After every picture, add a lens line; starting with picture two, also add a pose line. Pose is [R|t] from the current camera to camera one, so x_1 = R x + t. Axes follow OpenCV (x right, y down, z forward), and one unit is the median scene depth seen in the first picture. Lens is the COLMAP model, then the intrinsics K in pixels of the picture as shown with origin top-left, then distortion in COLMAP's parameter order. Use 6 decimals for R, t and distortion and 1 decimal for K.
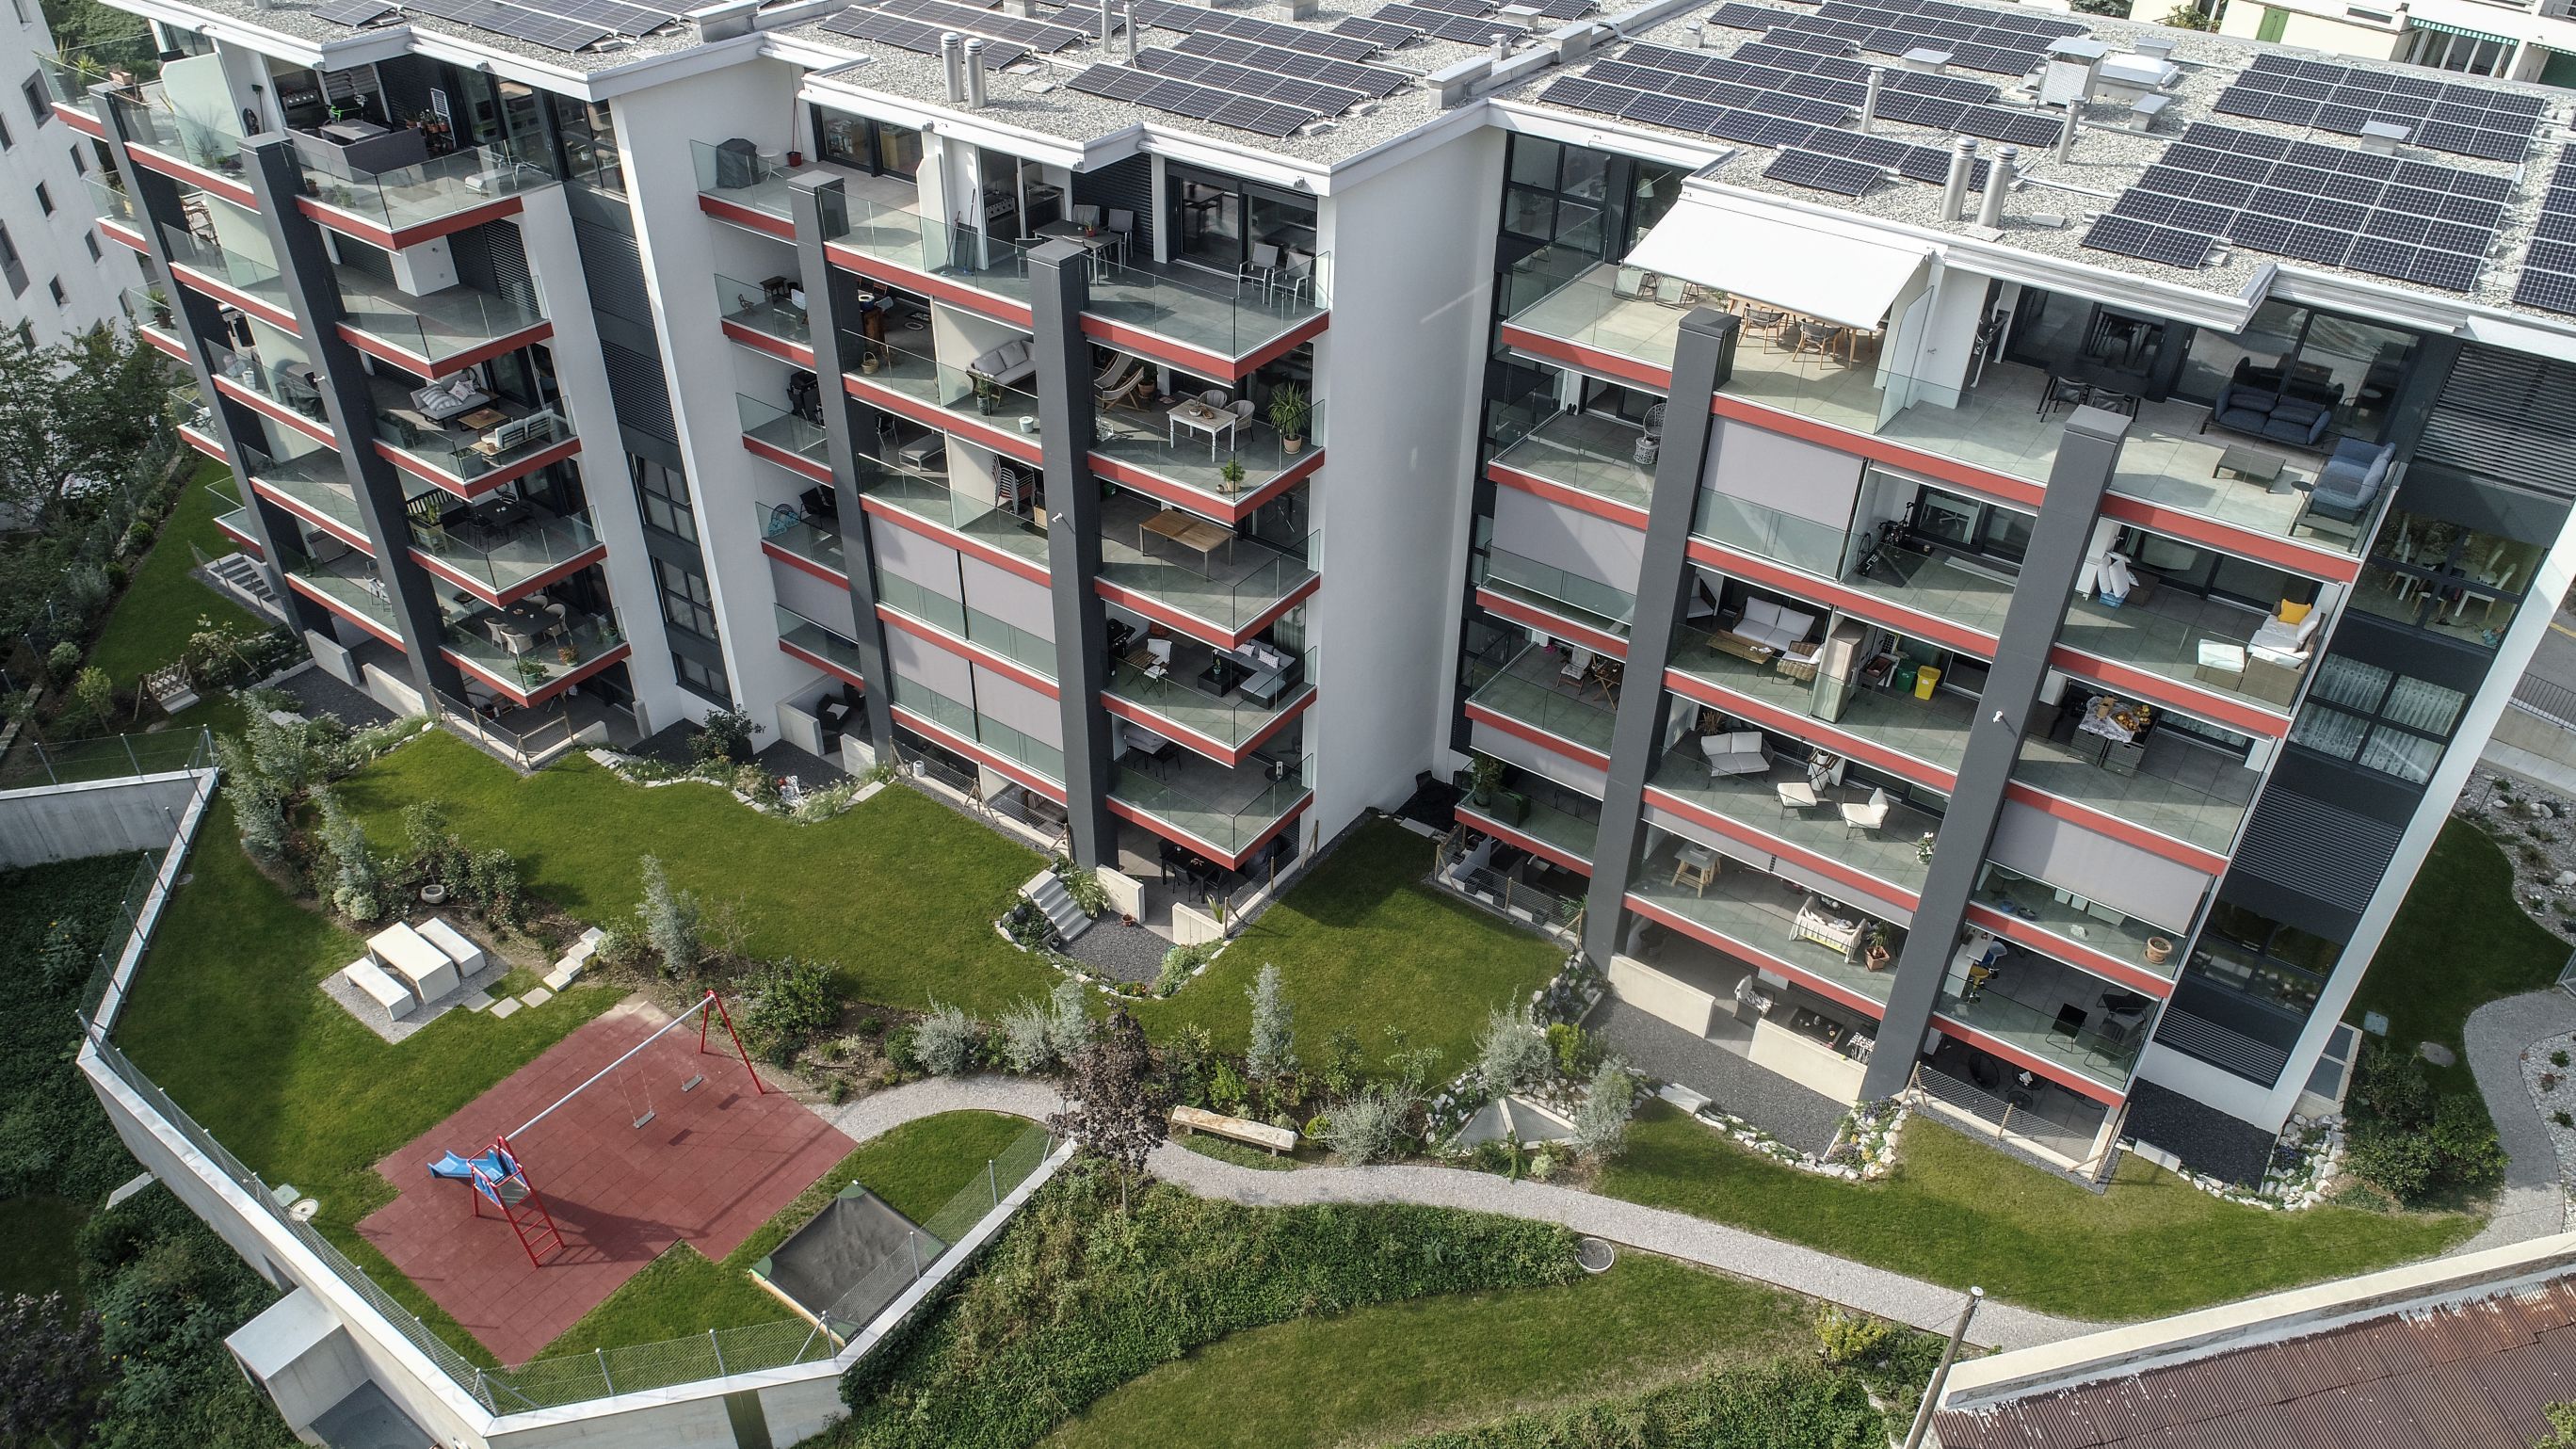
lens RADIAL K [[1716.7, 0, 1289.0], [0, 1716.7, 729.8], [0, 0, 1]] dist [-0.004404, -0.003838]
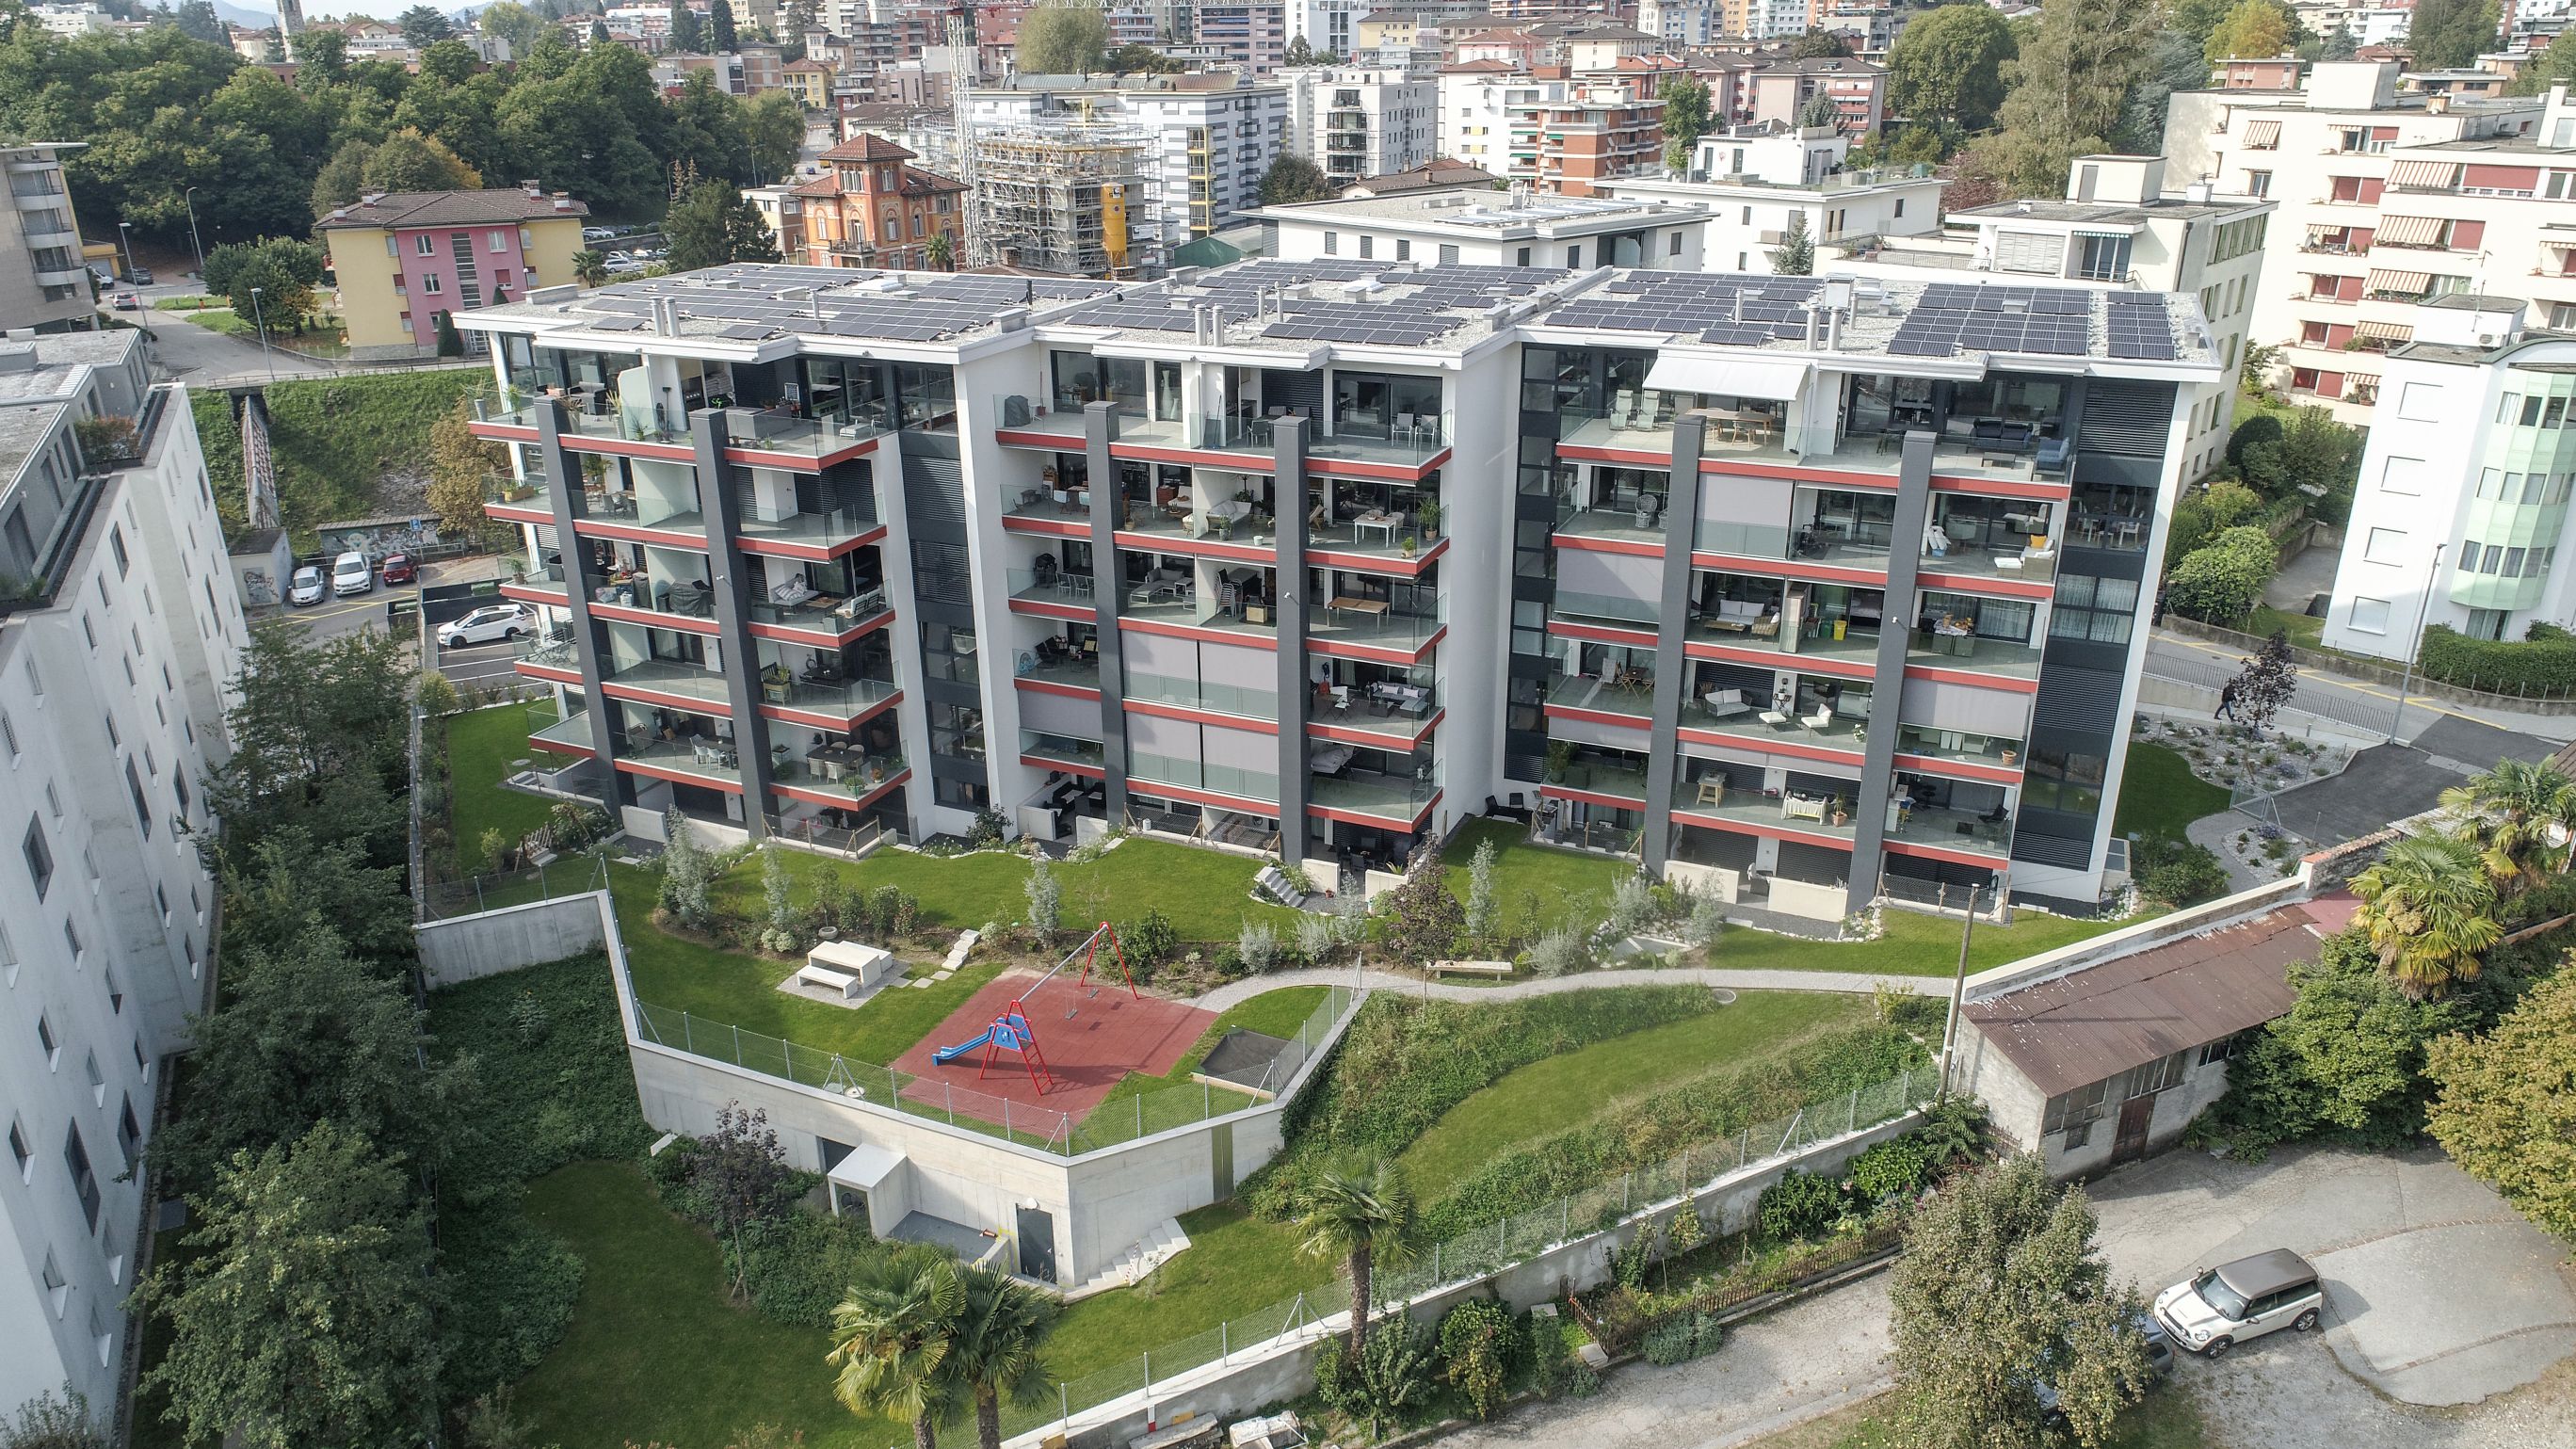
lens RADIAL K [[1716.7, 0, 1289.0], [0, 1716.7, 729.8], [0, 0, 1]] dist [-0.004404, -0.003838]
pose [[0.979025, -0.102291, 0.176203, -0.417910], [0.140888, 0.964627, -0.222811, 0.336264], [-0.147179, 0.242963, 0.958805, -0.445936]]
